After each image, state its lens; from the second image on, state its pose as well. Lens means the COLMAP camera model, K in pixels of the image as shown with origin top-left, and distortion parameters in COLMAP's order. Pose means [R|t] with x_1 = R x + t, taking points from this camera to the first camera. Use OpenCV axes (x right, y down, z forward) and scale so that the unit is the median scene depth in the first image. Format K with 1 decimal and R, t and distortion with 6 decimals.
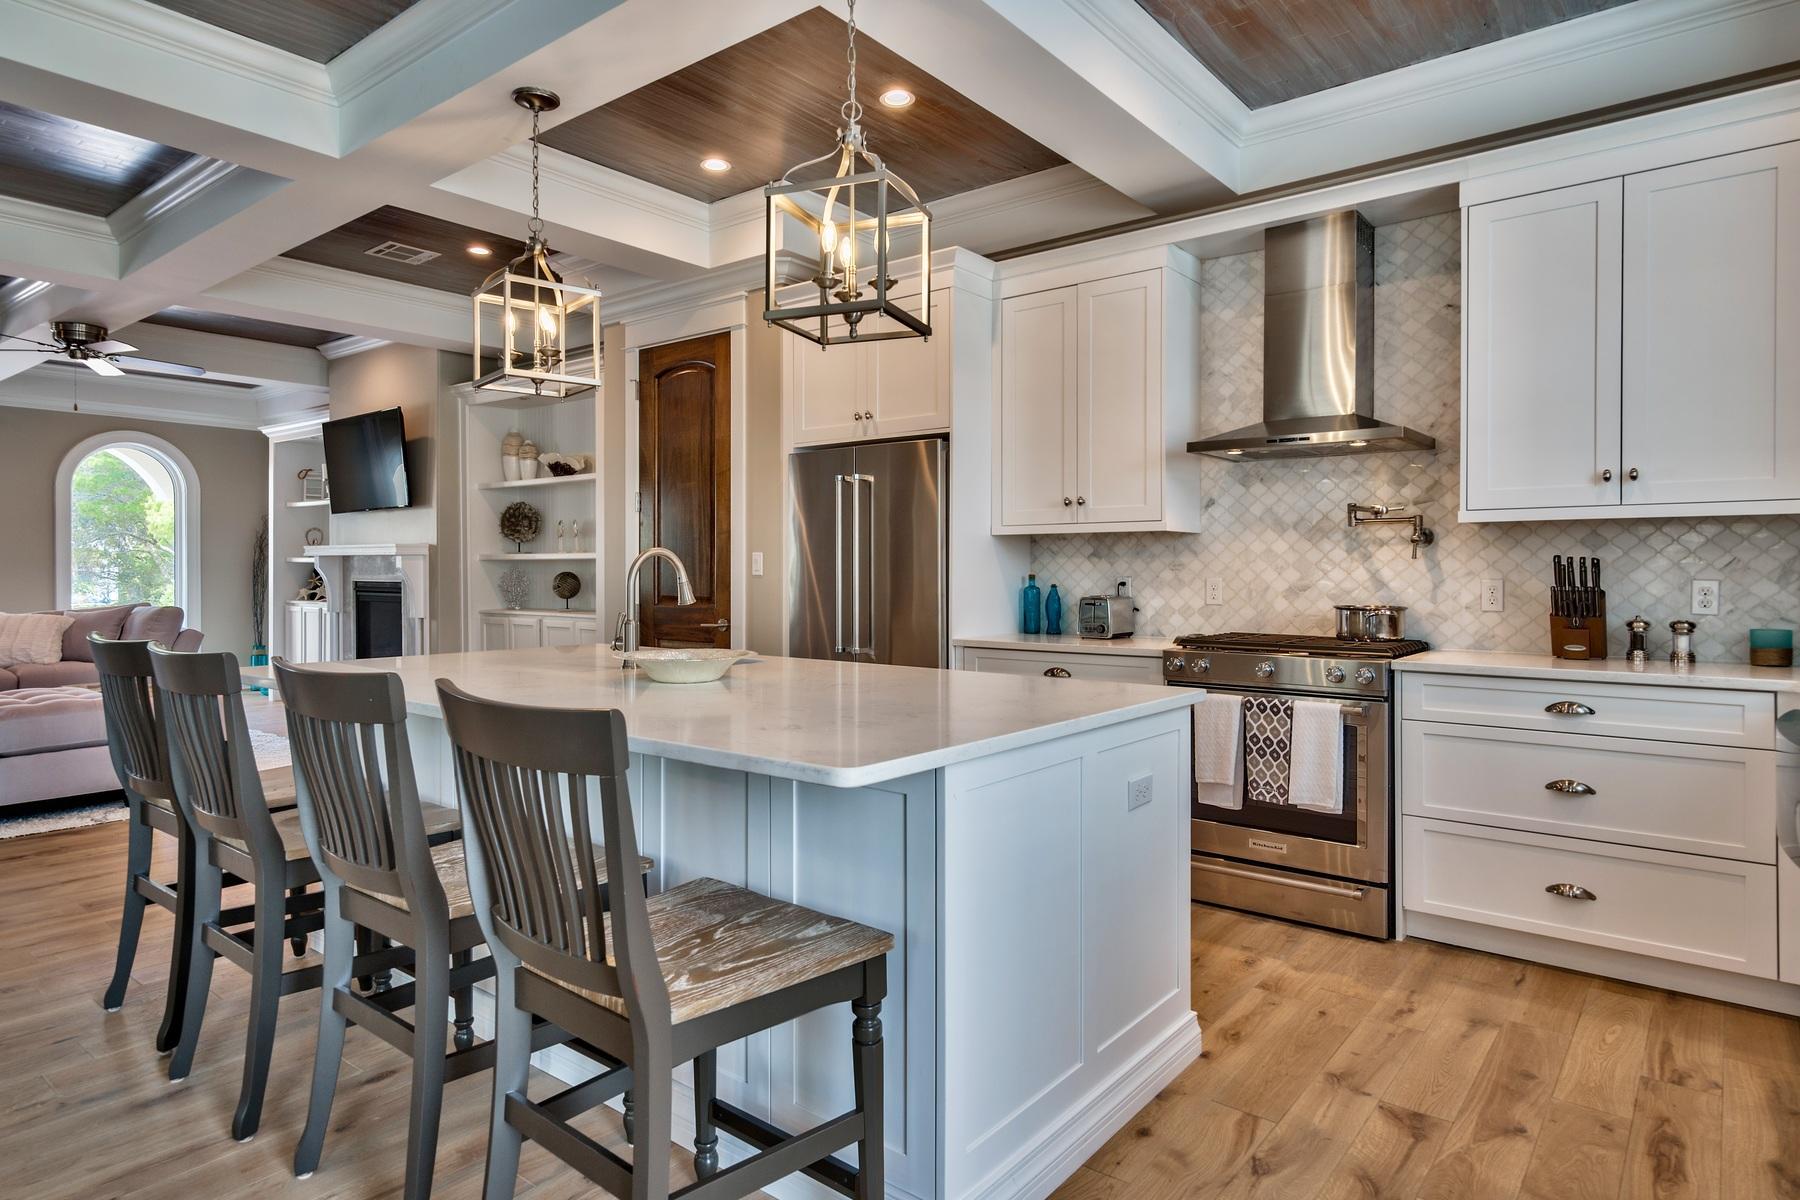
lens RADIAL K [[1047.7, 0, 880.8], [0, 1047.7, 567.0], [0, 0, 1]] dist [0.005694, -0.003755]
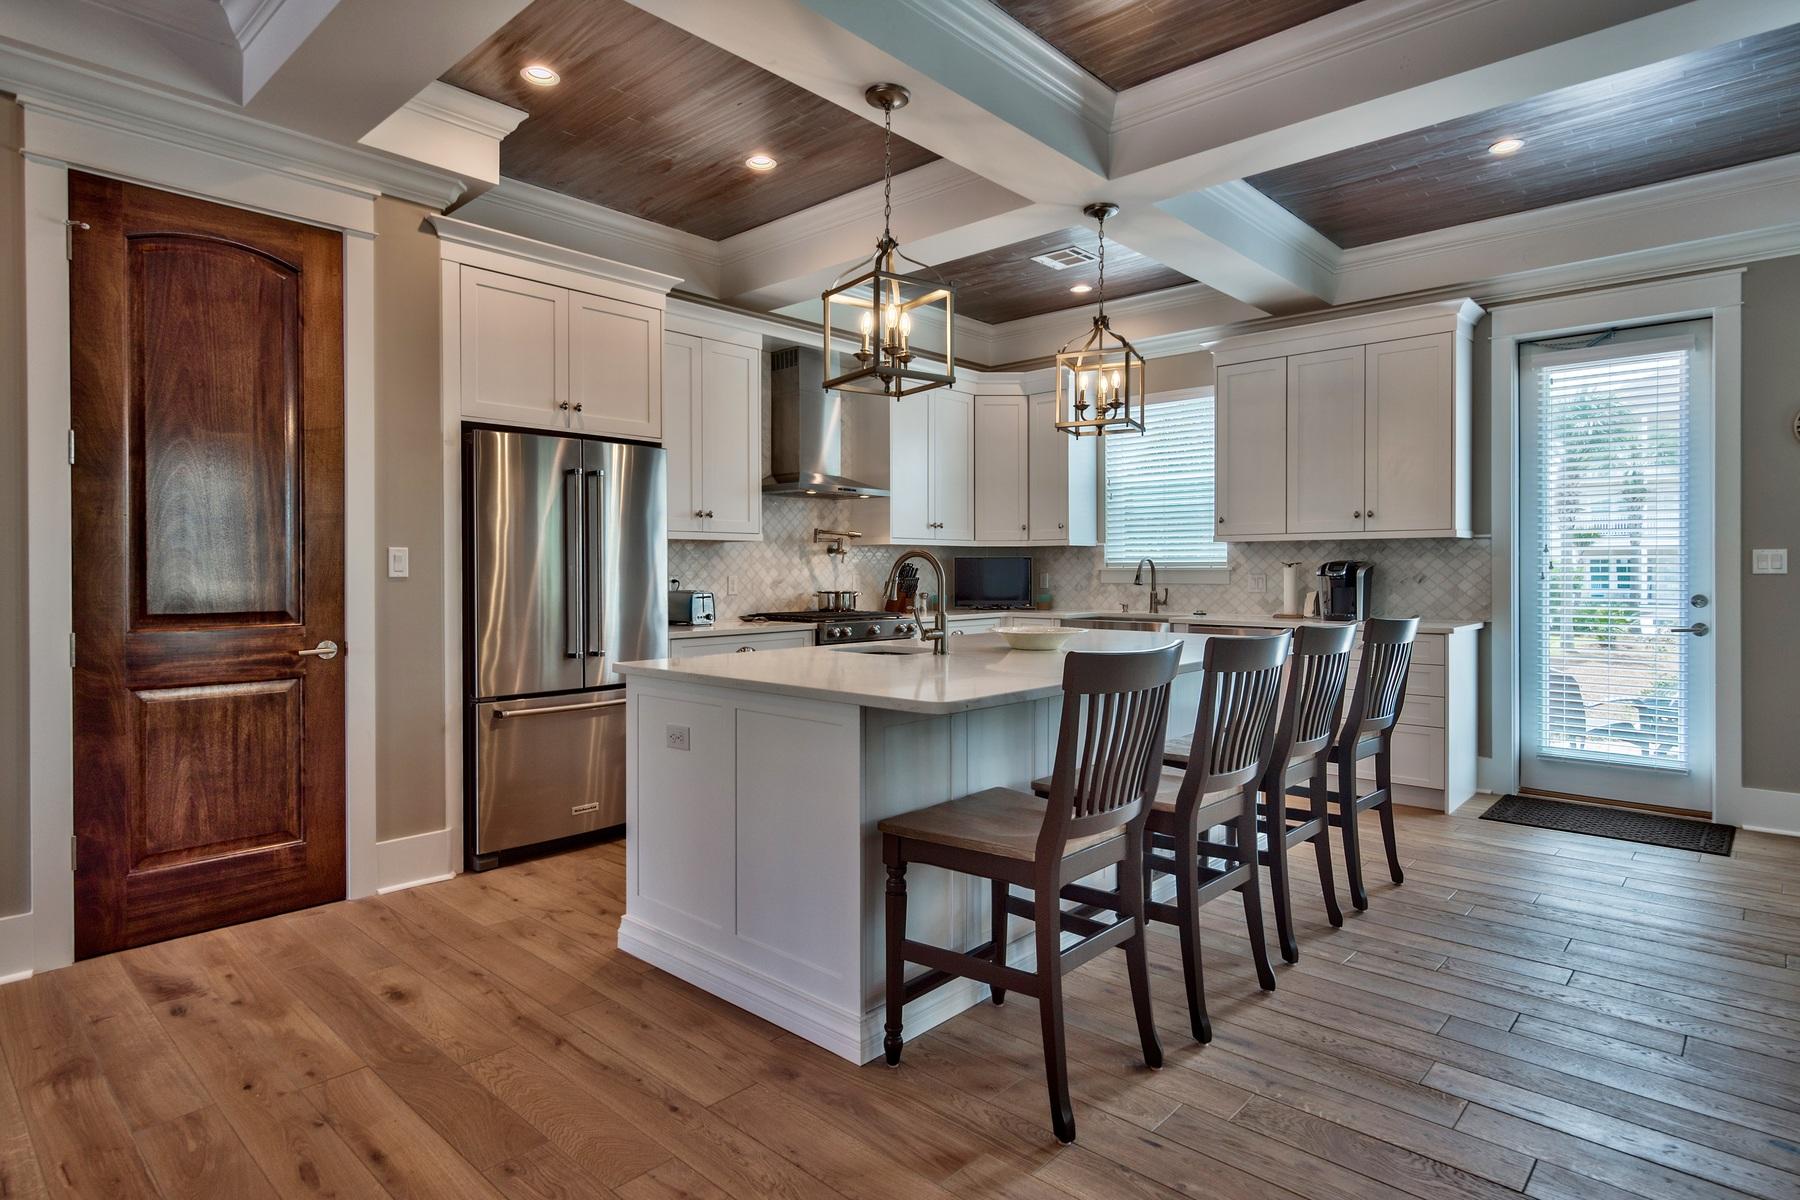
lens RADIAL K [[962.5, 0, 914.0], [0, 962.5, 582.1], [0, 0, 1]] dist [0.001772, -0.000015]
pose [[0.050226, -0.012312, 0.998662, -0.969709], [-0.000403, 0.999924, 0.012348, 0.003469], [-0.998738, -0.001023, 0.050218, 0.722438]]
